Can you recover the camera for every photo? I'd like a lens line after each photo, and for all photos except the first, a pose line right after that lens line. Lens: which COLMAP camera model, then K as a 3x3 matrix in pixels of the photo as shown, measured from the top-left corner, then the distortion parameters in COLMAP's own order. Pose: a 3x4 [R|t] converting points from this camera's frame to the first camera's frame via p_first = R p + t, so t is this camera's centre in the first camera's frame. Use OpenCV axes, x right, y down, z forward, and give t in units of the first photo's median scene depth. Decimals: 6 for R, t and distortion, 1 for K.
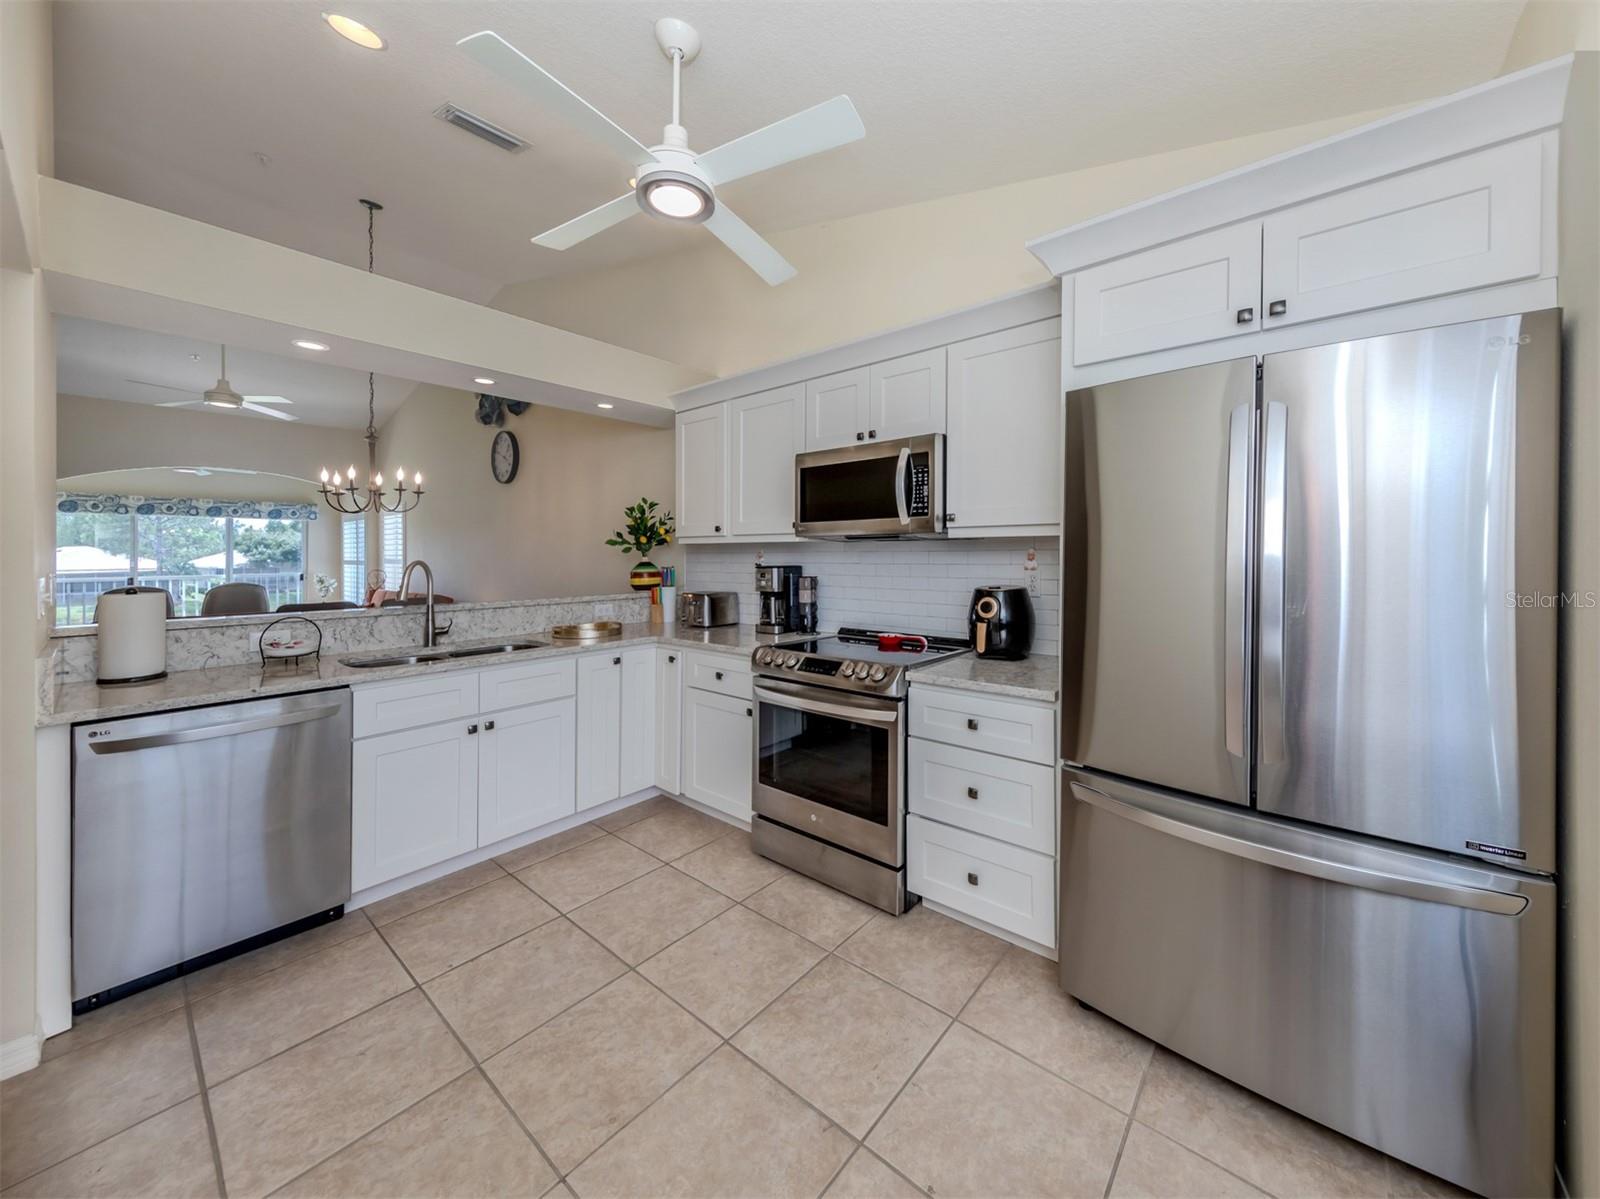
lens RADIAL K [[560.4, 0, 802.4], [0, 560.4, 556.8], [0, 0, 1]] dist [-0.000590, -0.000020]
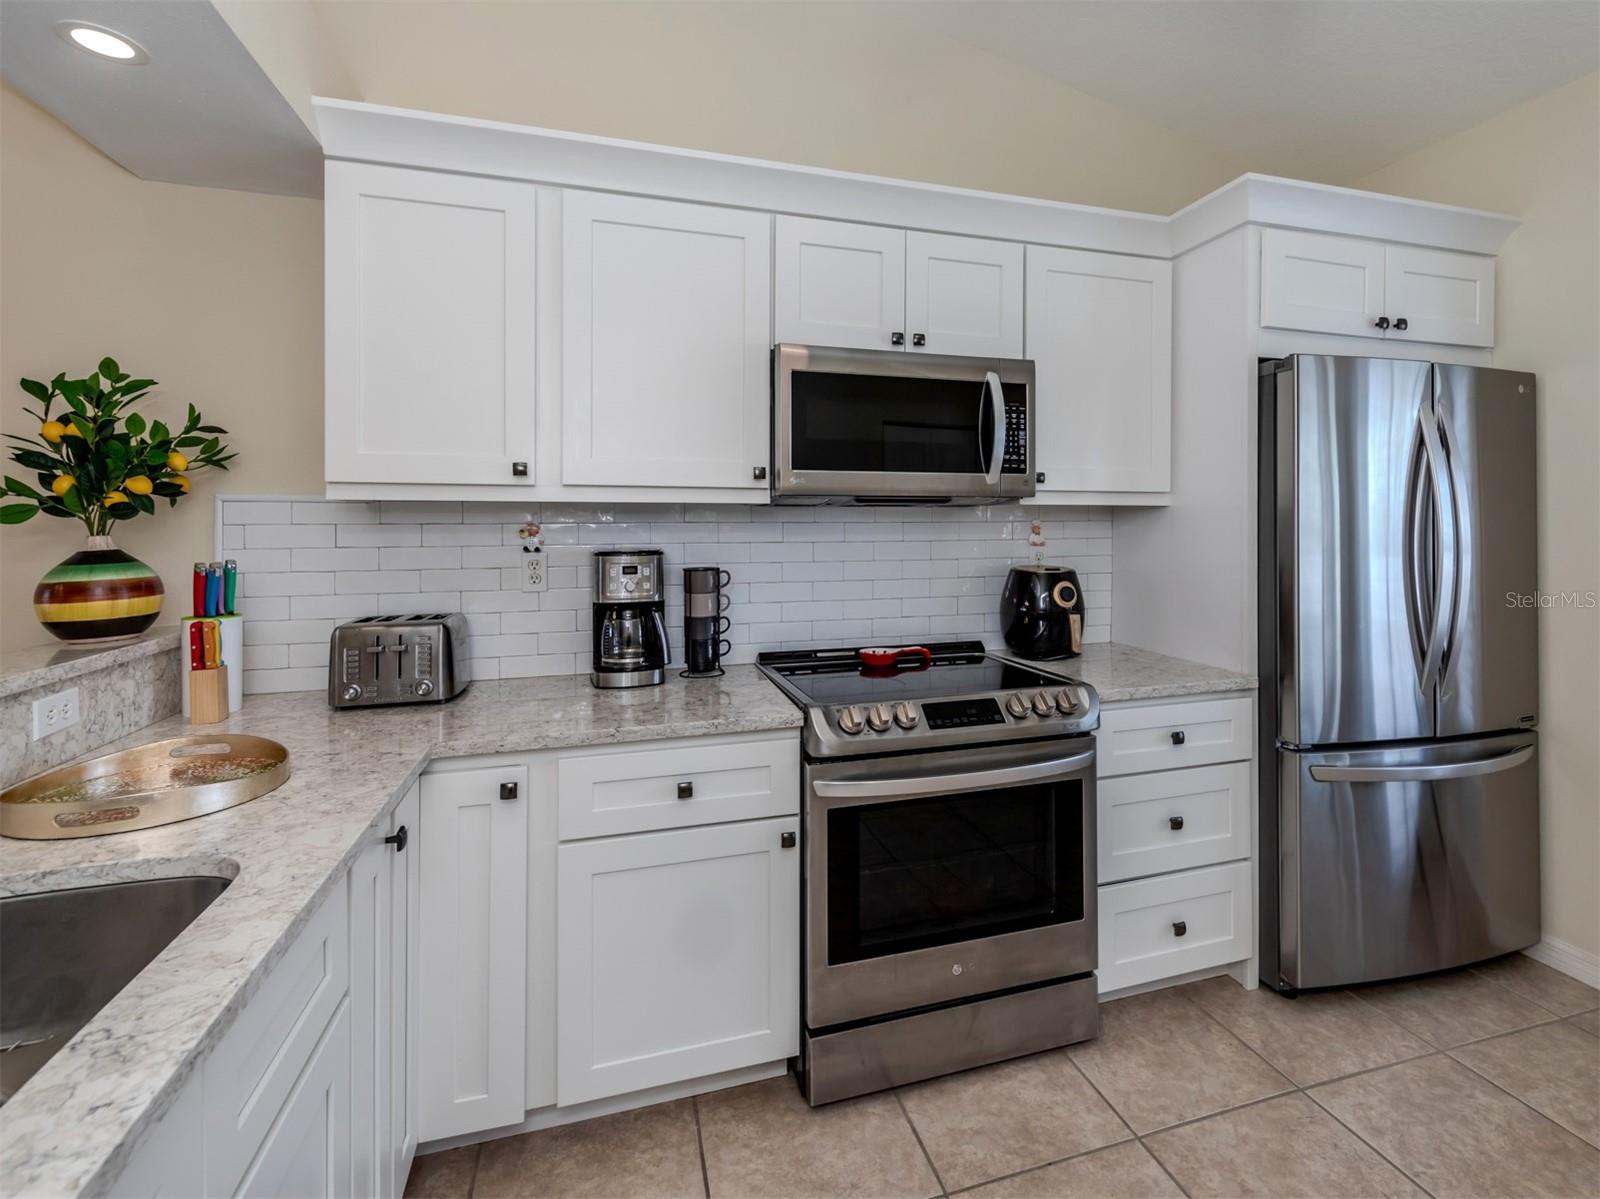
lens RADIAL K [[773.9, 0, 802.1], [0, 773.9, 528.1], [0, 0, 1]] dist [0.001829, 0.000205]
pose [[0.554185, -0.005439, 0.832375, -0.711542], [0.004558, 0.999983, 0.003500, -0.007136], [-0.832381, 0.001855, 0.554201, 0.641588]]
